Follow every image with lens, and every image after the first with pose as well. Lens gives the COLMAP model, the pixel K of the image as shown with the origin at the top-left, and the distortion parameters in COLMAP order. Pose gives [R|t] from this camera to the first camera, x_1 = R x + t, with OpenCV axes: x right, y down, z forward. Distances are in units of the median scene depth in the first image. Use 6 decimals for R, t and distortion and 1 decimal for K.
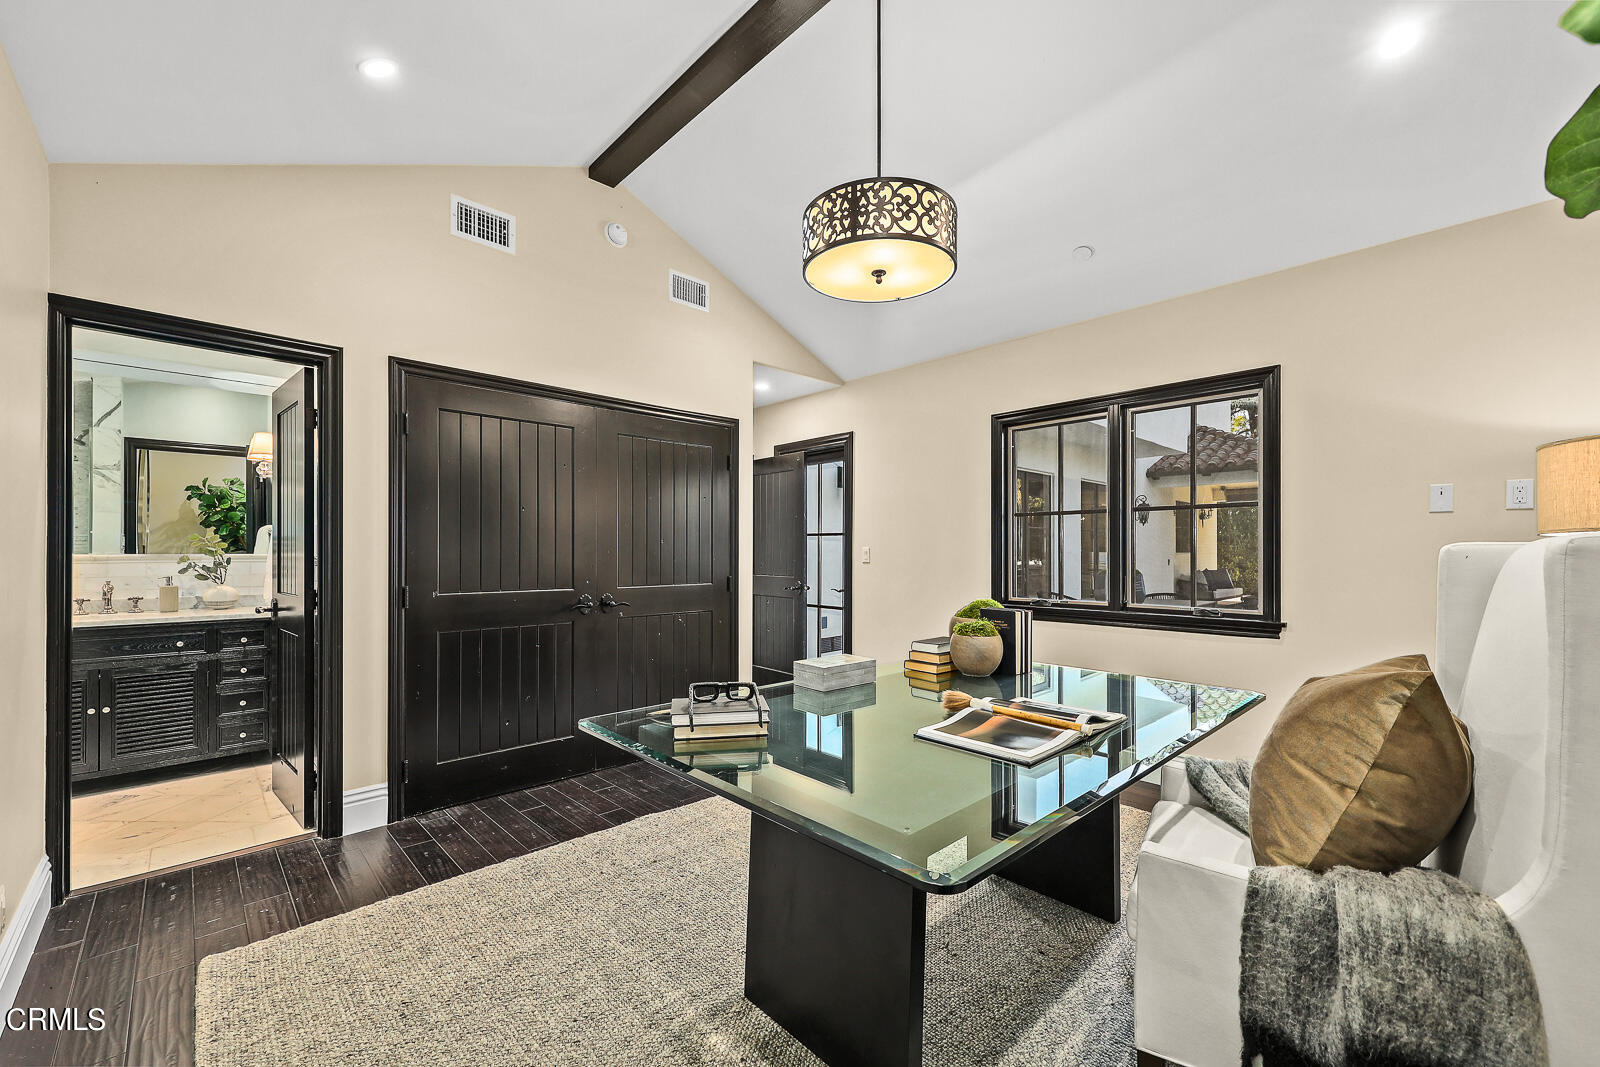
lens RADIAL K [[644.5, 0, 801.1], [0, 644.5, 546.9], [0, 0, 1]] dist [0.007240, 0.000505]
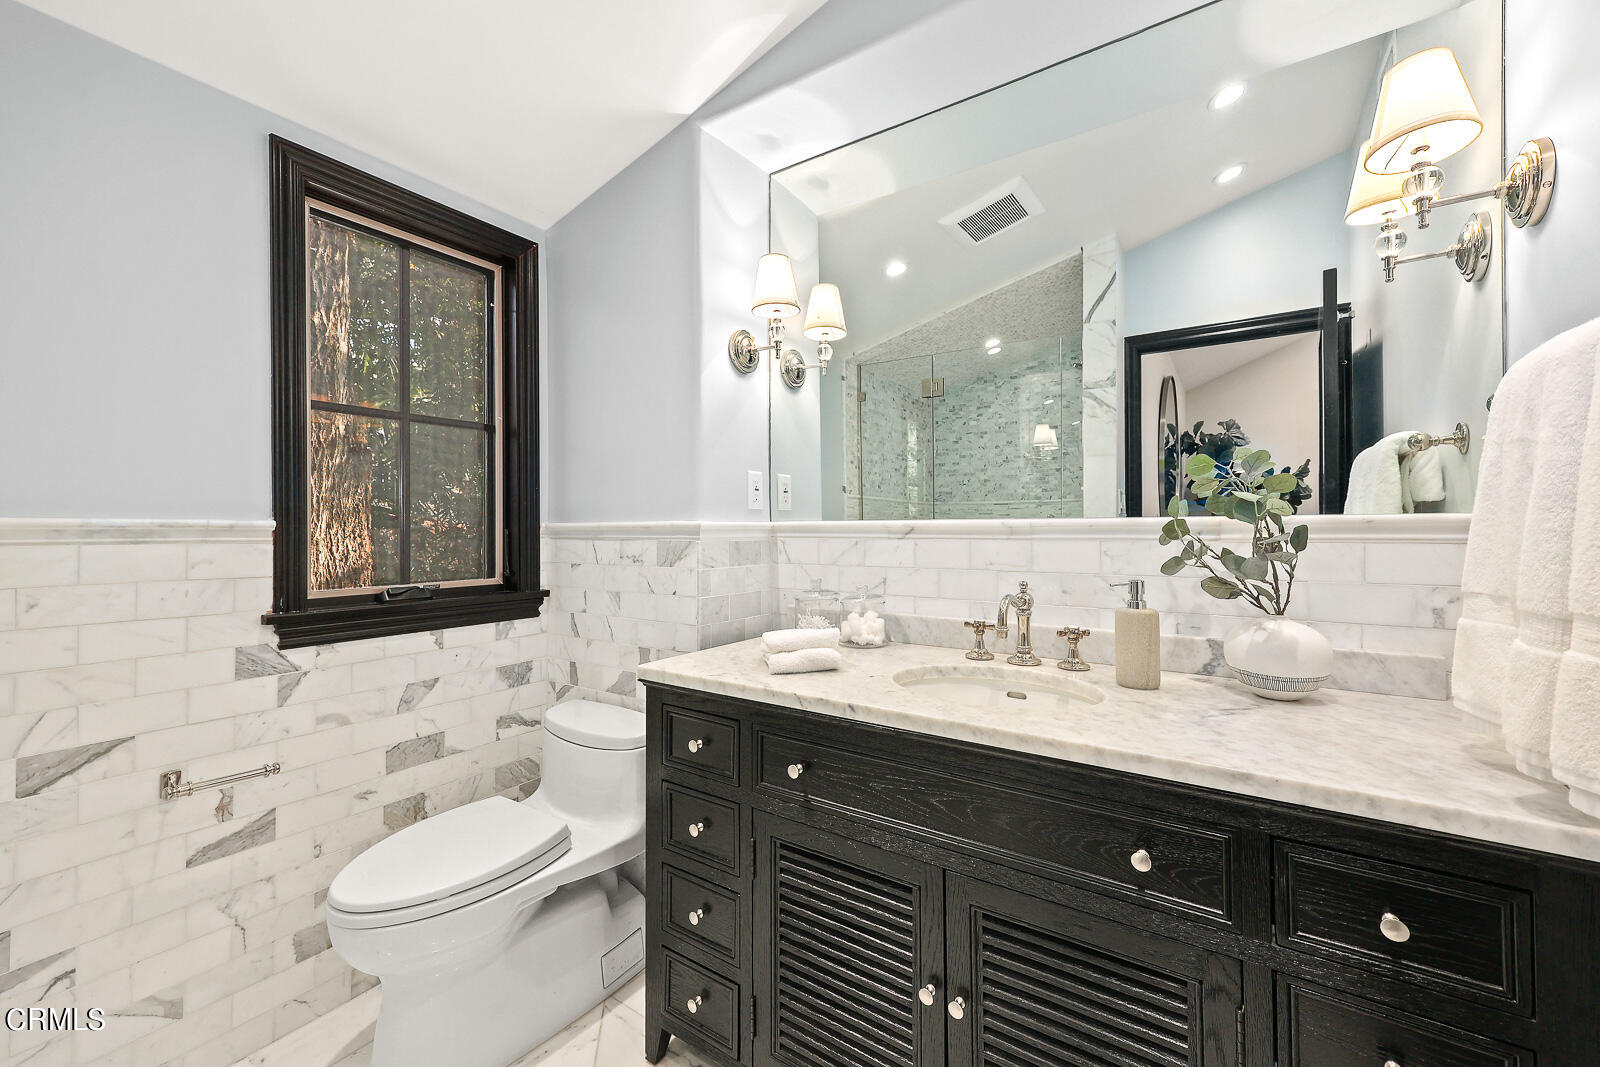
lens RADIAL K [[644.5, 0, 800.7], [0, 644.5, 527.2], [0, 0, 1]] dist [0.007240, 0.000505]
pose [[0.222177, -0.002198, -0.975004, -0.659744], [0.014924, 0.999888, 0.001146, 0.013694], [0.974892, -0.014806, 0.222185, 0.728417]]
